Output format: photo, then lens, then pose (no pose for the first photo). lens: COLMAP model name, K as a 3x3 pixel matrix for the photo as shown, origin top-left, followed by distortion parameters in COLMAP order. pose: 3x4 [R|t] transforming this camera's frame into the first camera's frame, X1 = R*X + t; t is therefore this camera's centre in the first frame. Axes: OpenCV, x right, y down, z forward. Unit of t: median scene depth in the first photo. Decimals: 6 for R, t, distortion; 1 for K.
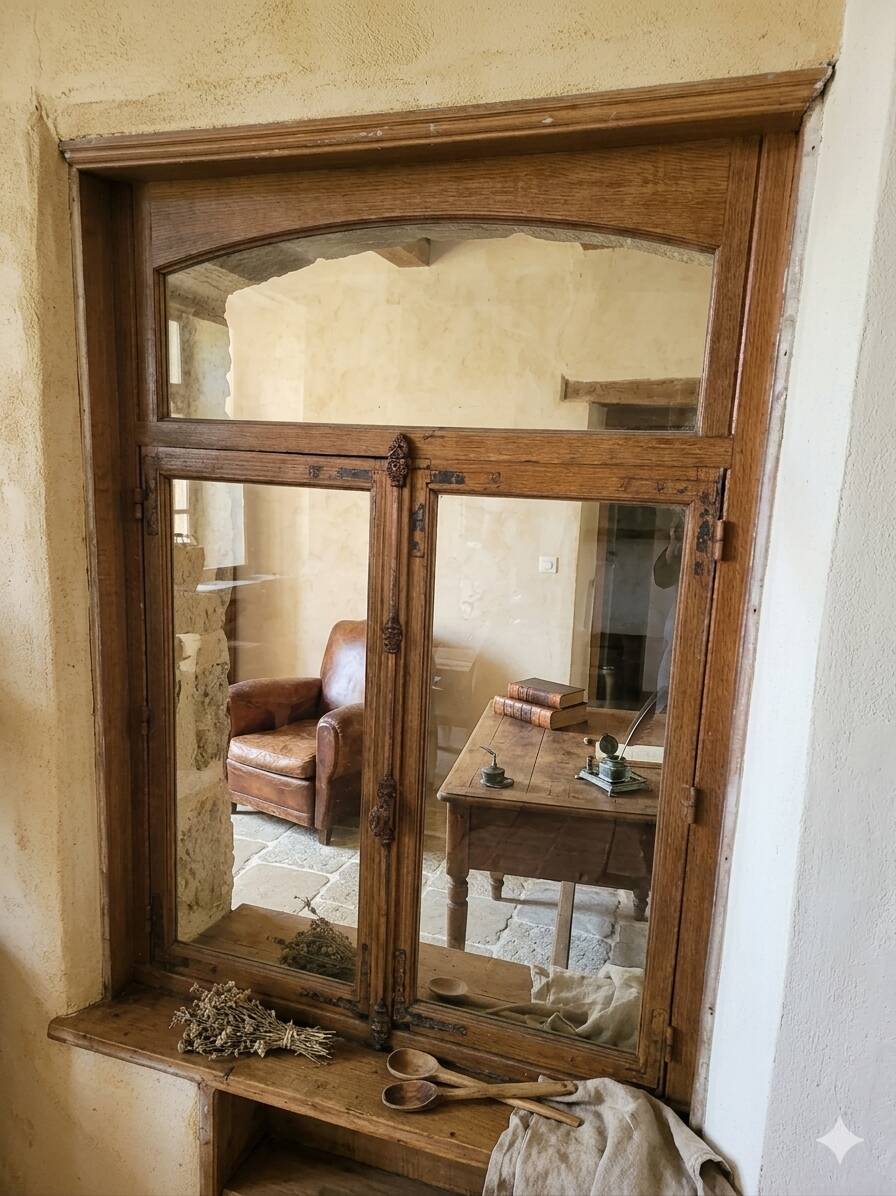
lens RADIAL K [[804.6, 0, 448.9], [0, 804.6, 599.6], [0, 0, 1]] dist [0.054374, -0.043078]
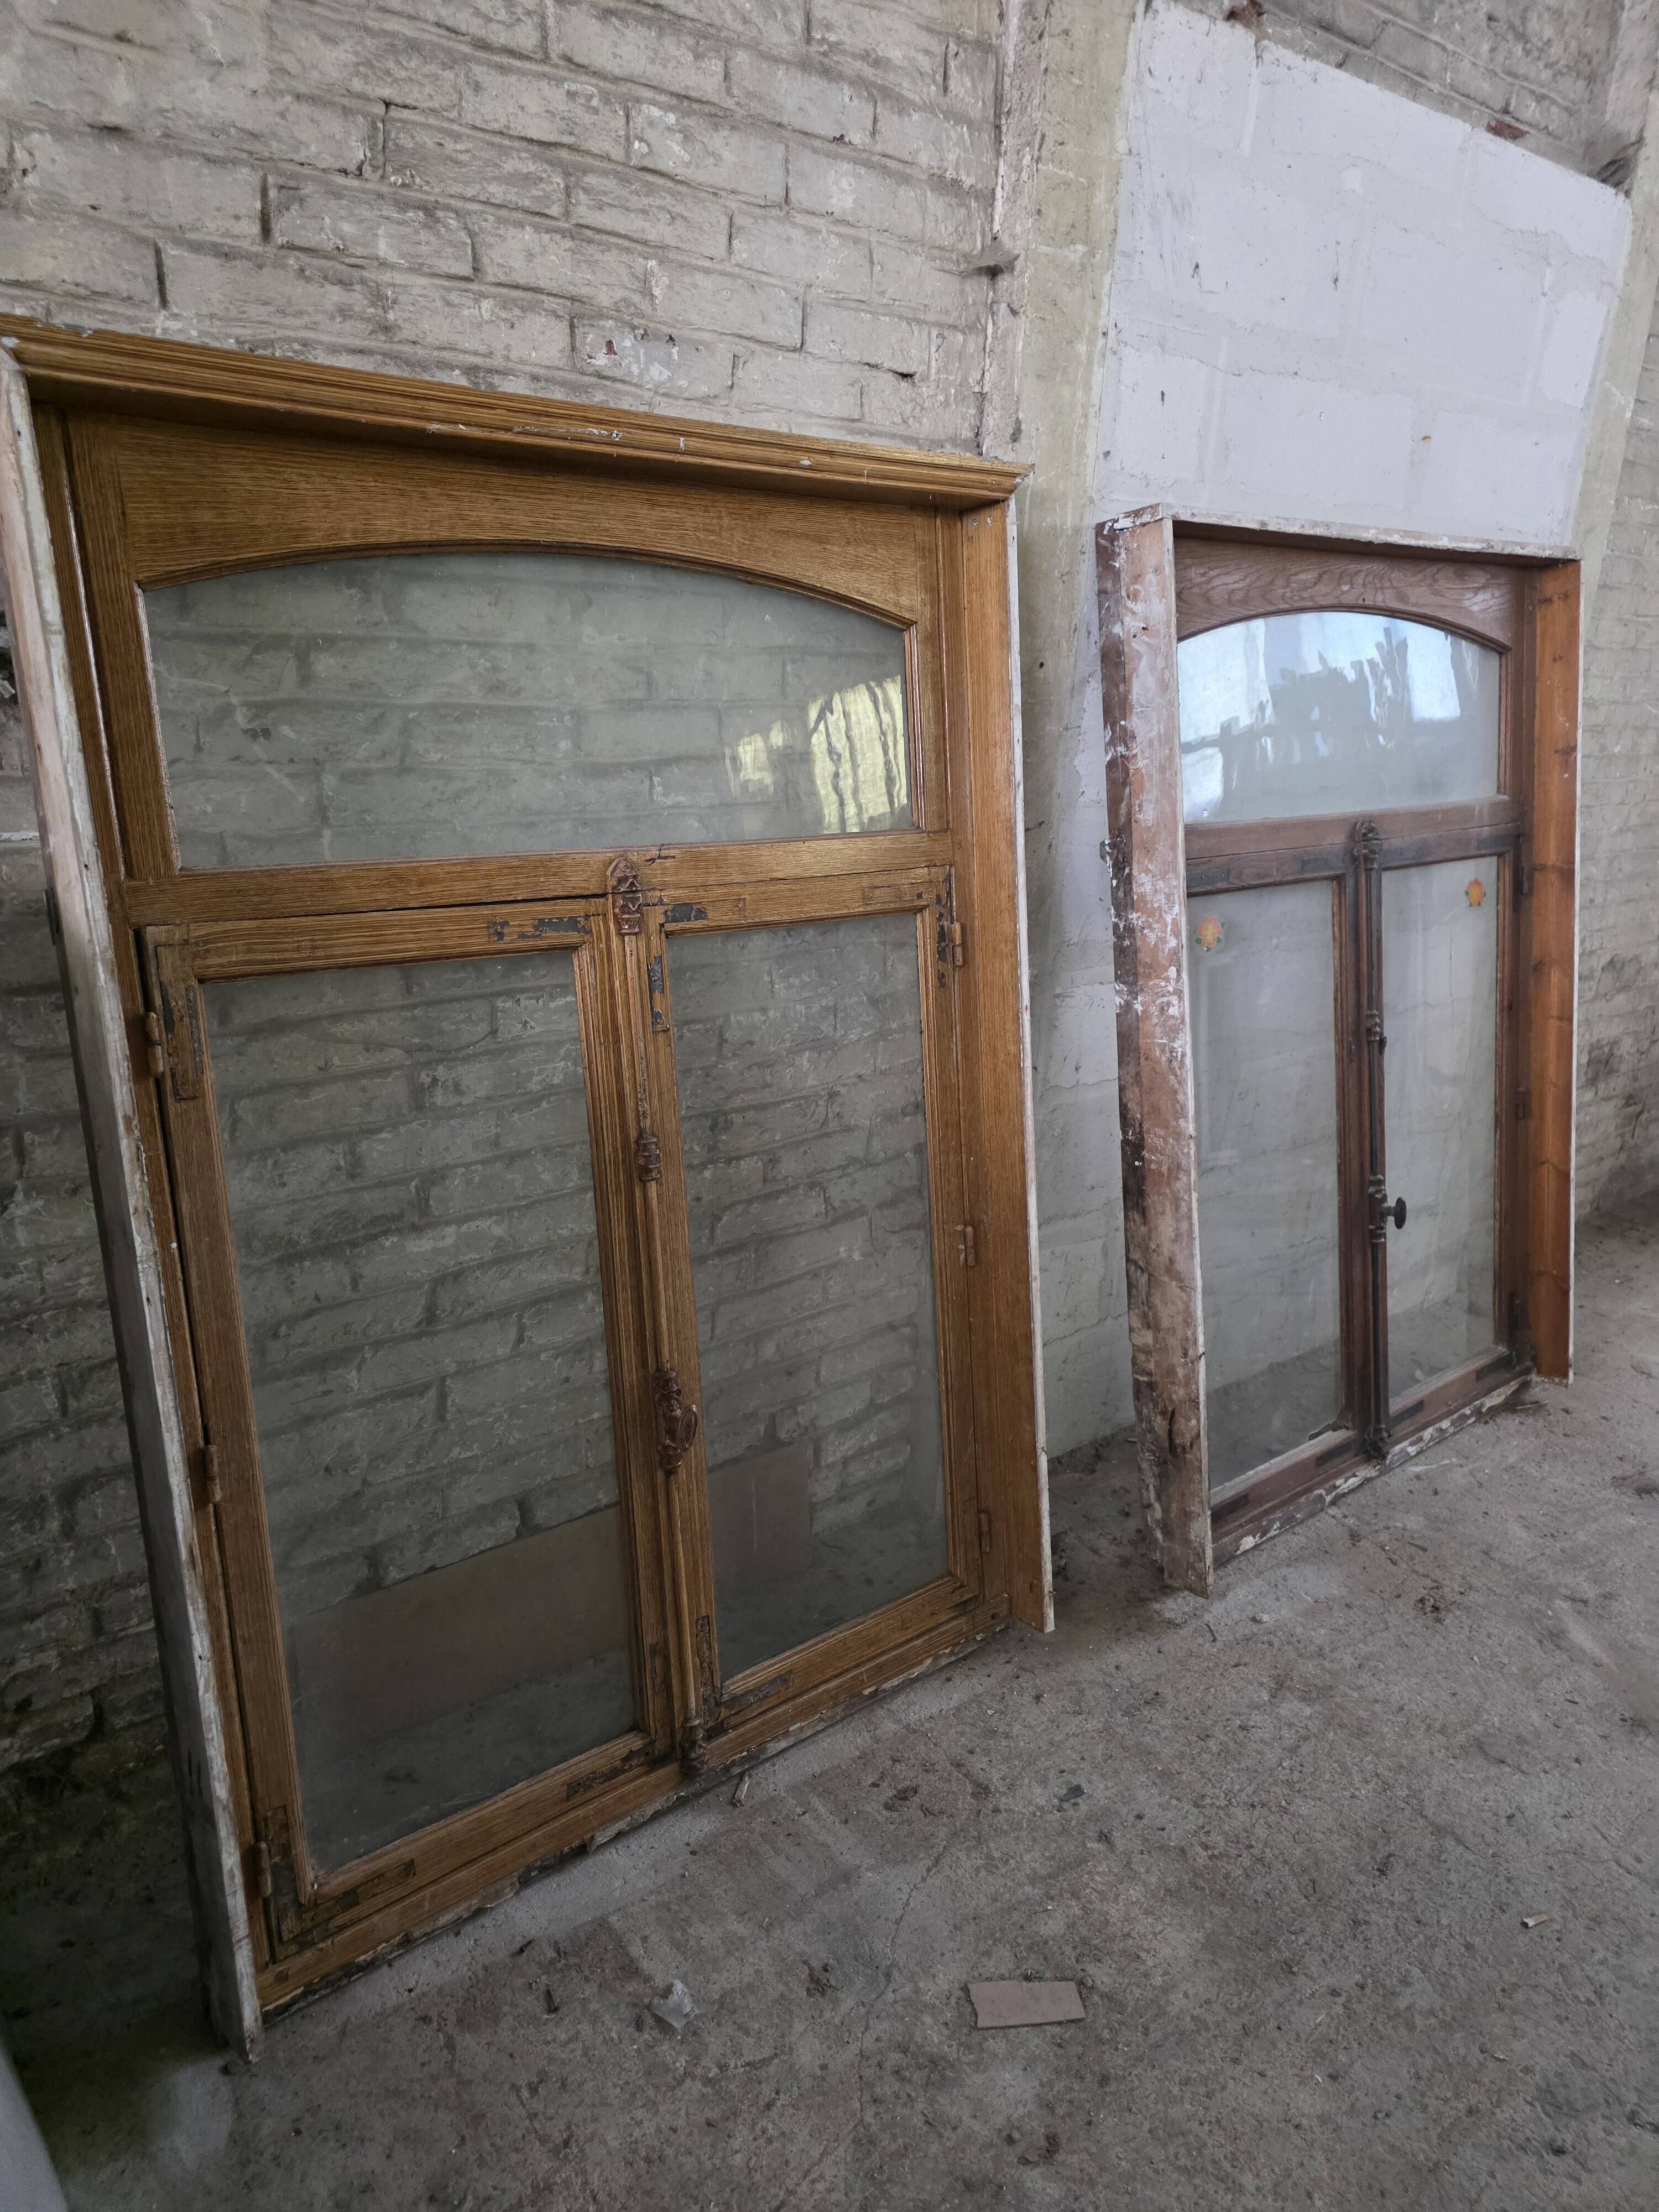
lens RADIAL K [[1488.0, 0, 813.7], [0, 1488.0, 1111.8], [0, 0, 1]] dist [0.054374, -0.043078]
pose [[0.554369, -0.214393, 0.804183, -1.113176], [0.233769, 0.967464, 0.096773, -0.088707], [-0.798765, 0.134345, 0.586451, 0.174766]]
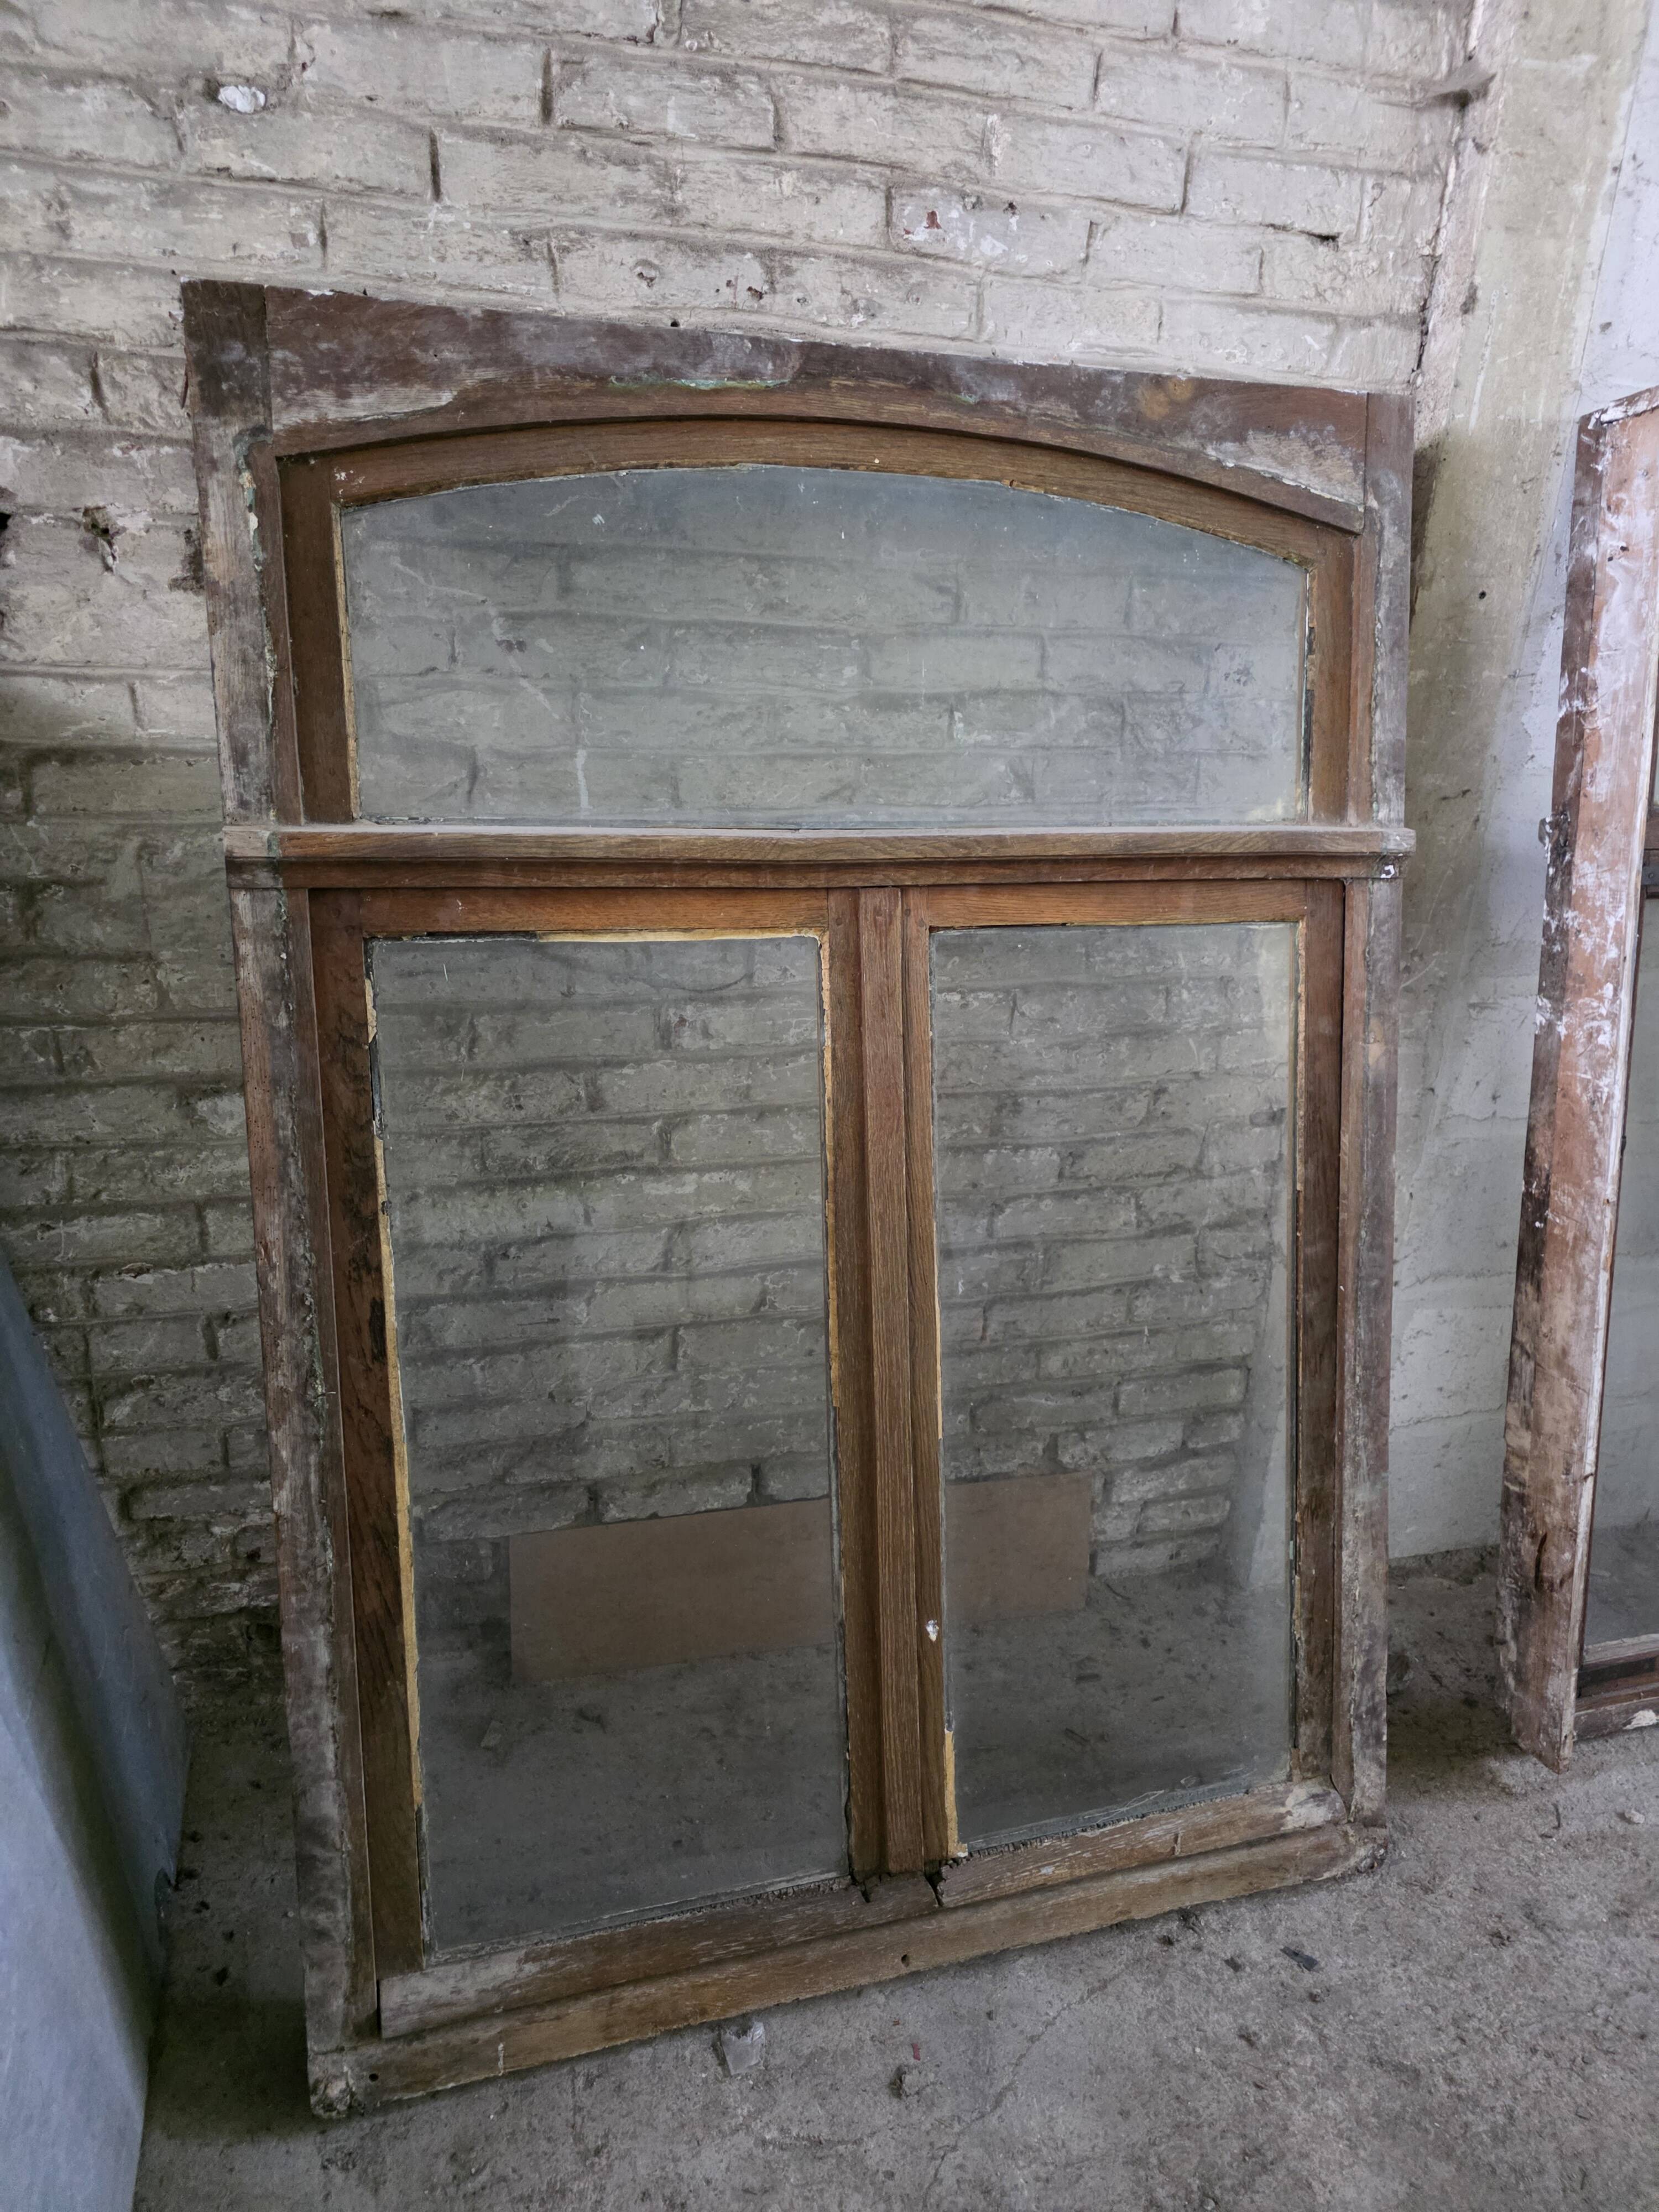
lens RADIAL K [[1488.0, 0, 841.0], [0, 1488.0, 1111.0], [0, 0, 1]] dist [0.054374, -0.043078]
pose [[0.825334, -0.137329, 0.547690, -0.799827], [0.129702, 0.990145, 0.052819, -0.035531], [-0.549546, 0.027444, 0.835012, 0.079101]]
